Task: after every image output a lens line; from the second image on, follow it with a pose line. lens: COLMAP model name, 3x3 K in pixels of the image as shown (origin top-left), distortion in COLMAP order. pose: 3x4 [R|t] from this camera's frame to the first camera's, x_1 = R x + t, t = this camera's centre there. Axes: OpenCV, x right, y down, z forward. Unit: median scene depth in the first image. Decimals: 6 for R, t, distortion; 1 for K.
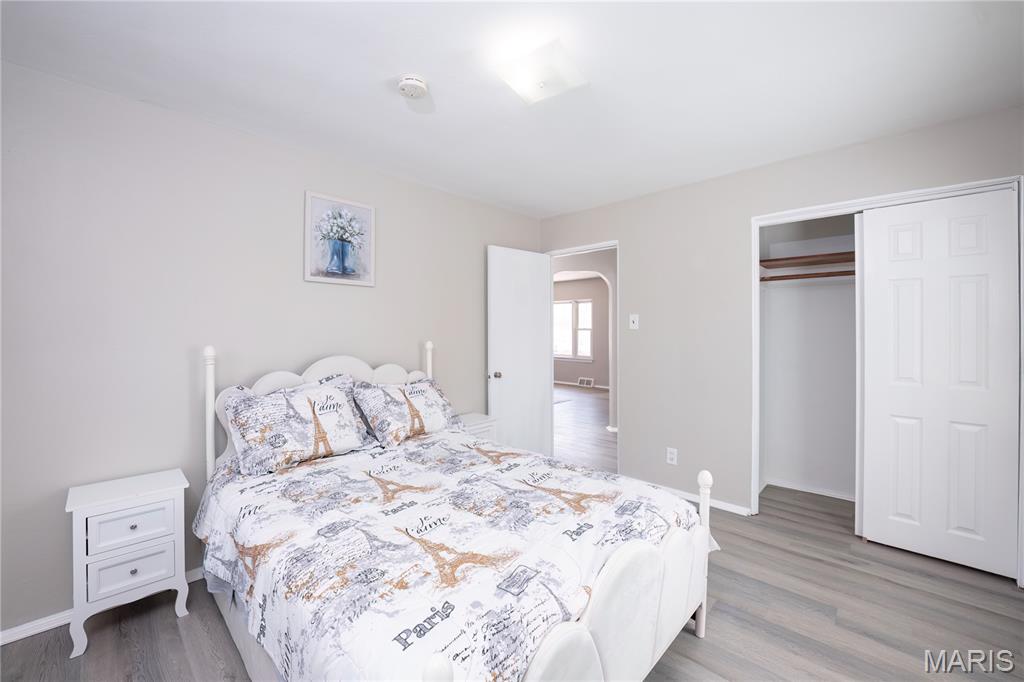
lens RADIAL K [[409.4, 0, 512.5], [0, 409.4, 337.0], [0, 0, 1]] dist [-0.006735, 0.000251]
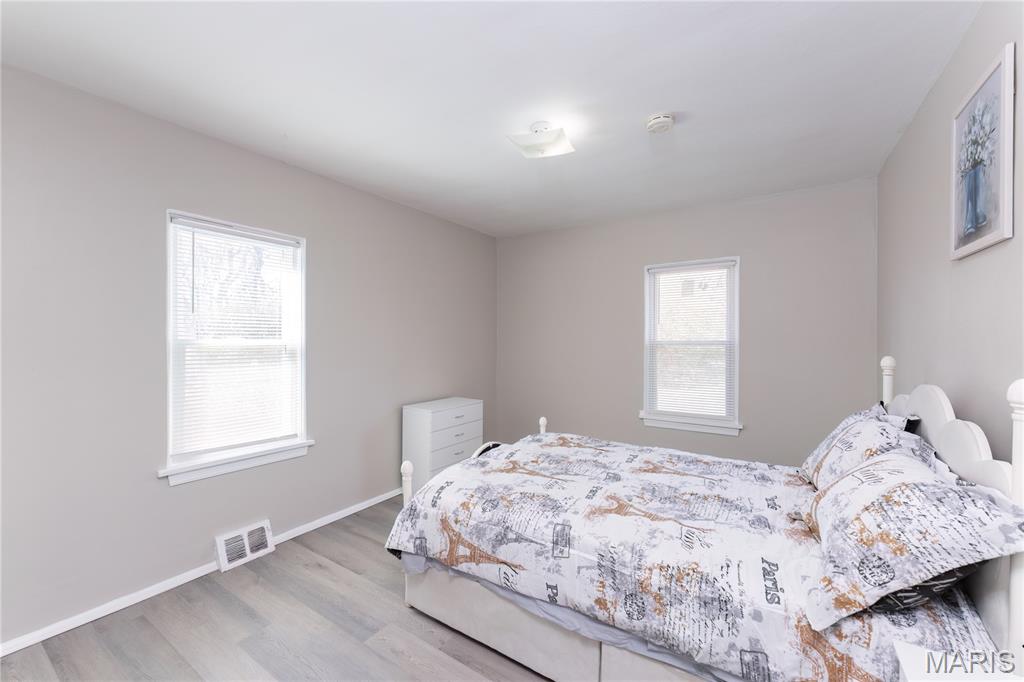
lens RADIAL K [[409.4, 0, 511.4], [0, 409.4, 339.3], [0, 0, 1]] dist [-0.006735, 0.000251]
pose [[-0.982833, -0.011741, -0.184122, 0.164231], [-0.014030, 0.999840, 0.011136, -0.020800], [0.183961, 0.013528, -0.982840, 2.073535]]
